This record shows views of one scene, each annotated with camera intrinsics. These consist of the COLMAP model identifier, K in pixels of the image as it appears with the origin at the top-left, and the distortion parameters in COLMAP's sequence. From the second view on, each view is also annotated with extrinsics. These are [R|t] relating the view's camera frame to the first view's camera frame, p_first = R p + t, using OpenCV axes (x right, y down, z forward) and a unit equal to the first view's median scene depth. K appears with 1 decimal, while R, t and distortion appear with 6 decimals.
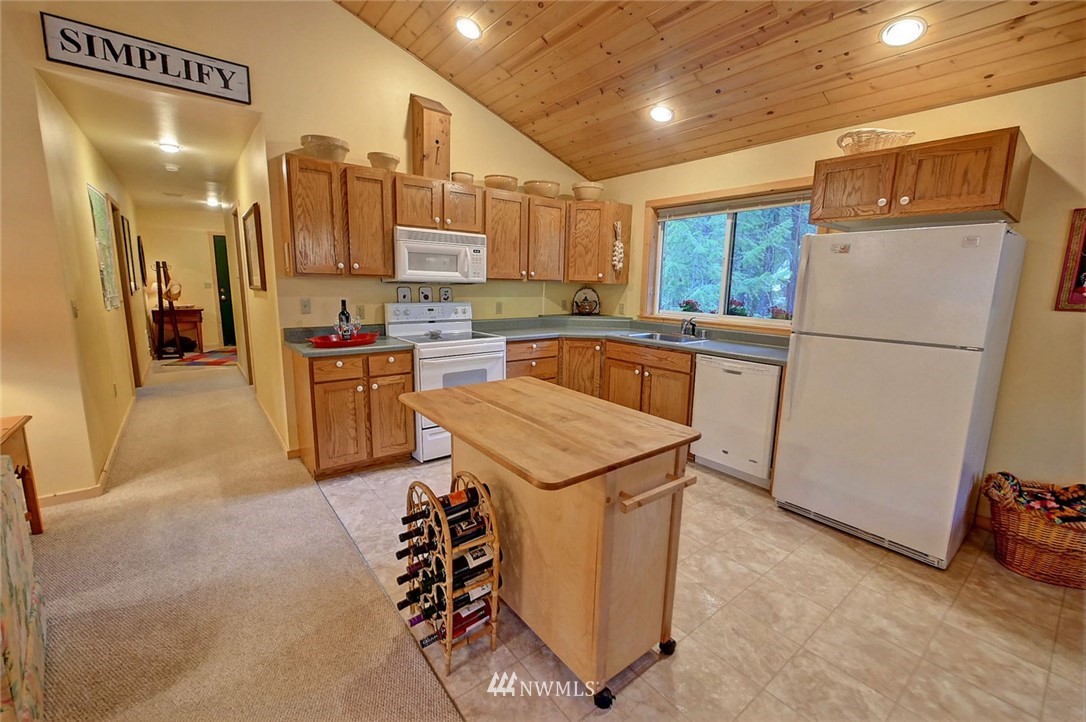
lens RADIAL K [[450.0, 0, 546.9], [0, 450.0, 354.6], [0, 0, 1]] dist [-0.006206, -0.000122]
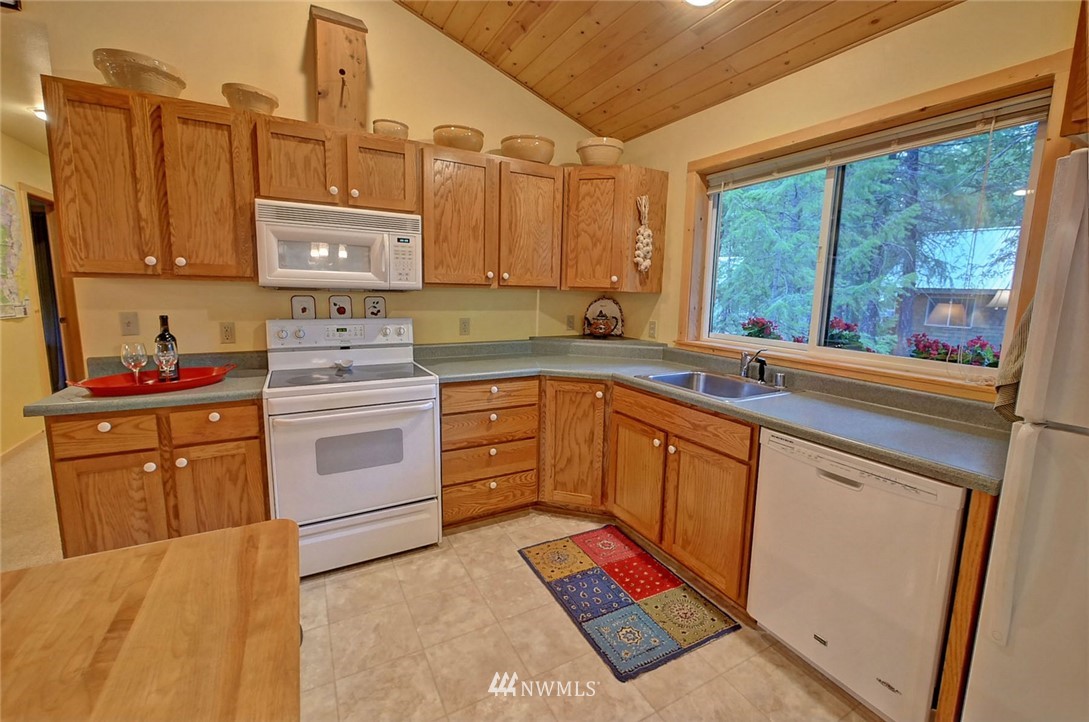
lens RADIAL K [[451.2, 0, 550.8], [0, 451.2, 350.5], [0, 0, 1]] dist [-0.009569, 0.000631]
pose [[0.987667, 0.023168, -0.154845, 0.155290], [-0.027730, 0.999241, -0.027371, -0.061897], [0.154094, 0.031327, 0.987560, 0.407577]]
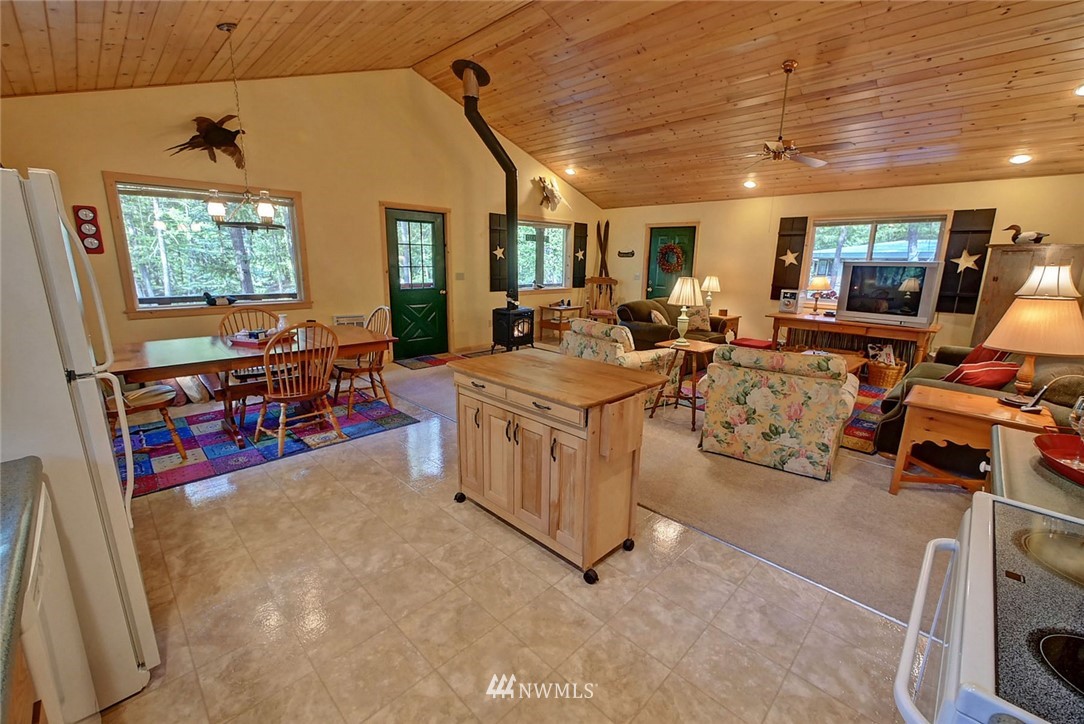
lens RADIAL K [[445.4, 0, 548.8], [0, 445.4, 360.7], [0, 0, 1]] dist [-0.006415, 0.000248]
pose [[-0.991105, -0.012226, -0.132516, 0.079618], [-0.061725, 0.924412, 0.376367, -0.200183], [0.117898, 0.381199, -0.916944, 1.074444]]
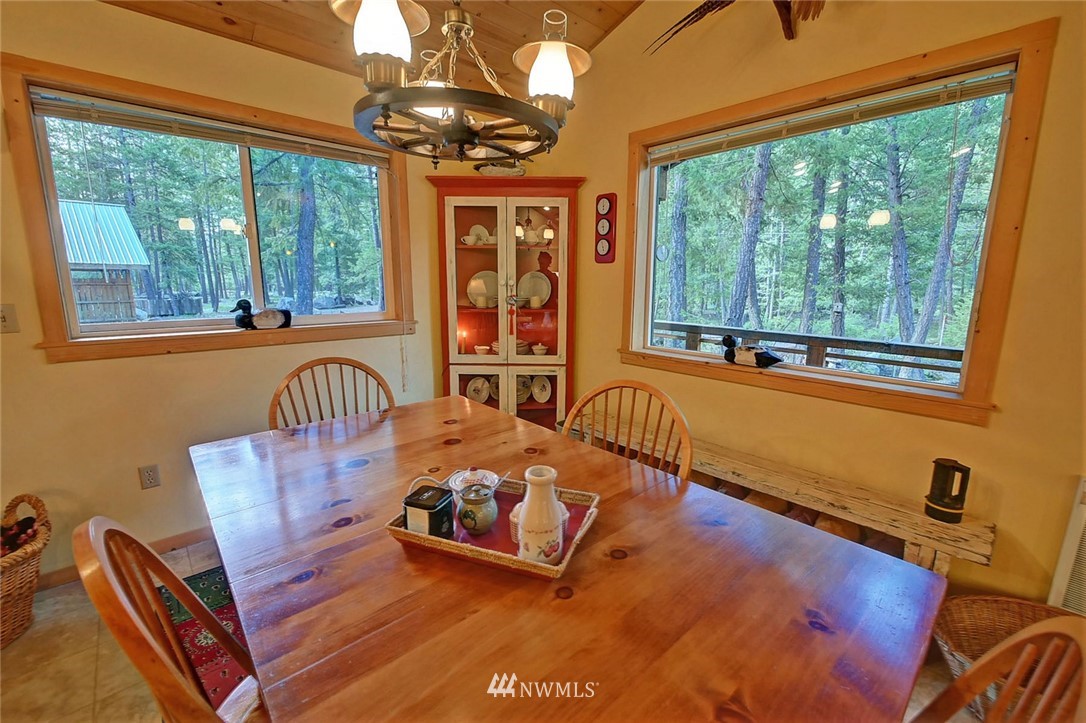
lens RADIAL K [[449.6, 0, 542.4], [0, 449.6, 354.8], [0, 0, 1]] dist [-0.007209, 0.000199]
pose [[-0.073843, -0.191271, 0.978756, 0.276717], [0.153324, 0.967589, 0.200656, 0.014909], [-0.985413, 0.164884, -0.042124, 0.016783]]
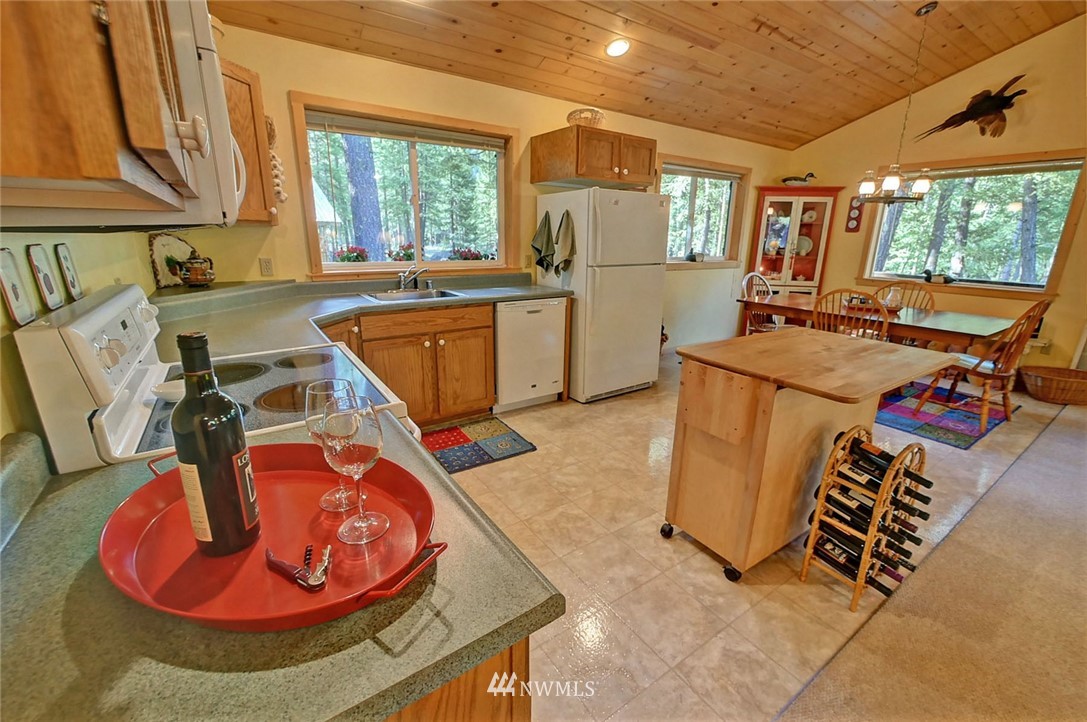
lens RADIAL K [[450.0, 0, 542.9], [0, 450.0, 354.3], [0, 0, 1]] dist [-0.007209, 0.000199]
pose [[0.071318, -0.277978, 0.957936, -0.537006], [0.146283, 0.952912, 0.265630, -0.122642], [-0.986669, 0.121186, 0.108623, 0.735548]]
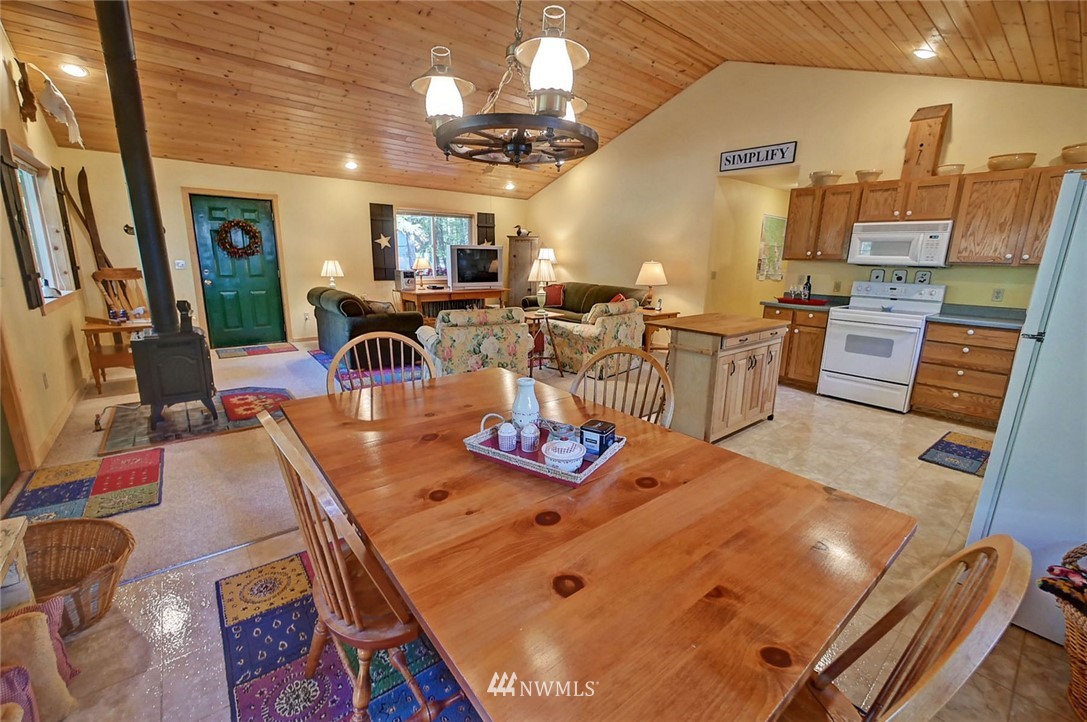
lens RADIAL K [[450.4, 0, 547.4], [0, 450.4, 354.6], [0, 0, 1]] dist [-0.006206, -0.000122]
pose [[0.023283, 0.192515, -0.981018, 0.955214], [-0.182789, 0.965562, 0.185144, 0.016581], [0.982876, 0.175008, 0.057670, 0.063901]]
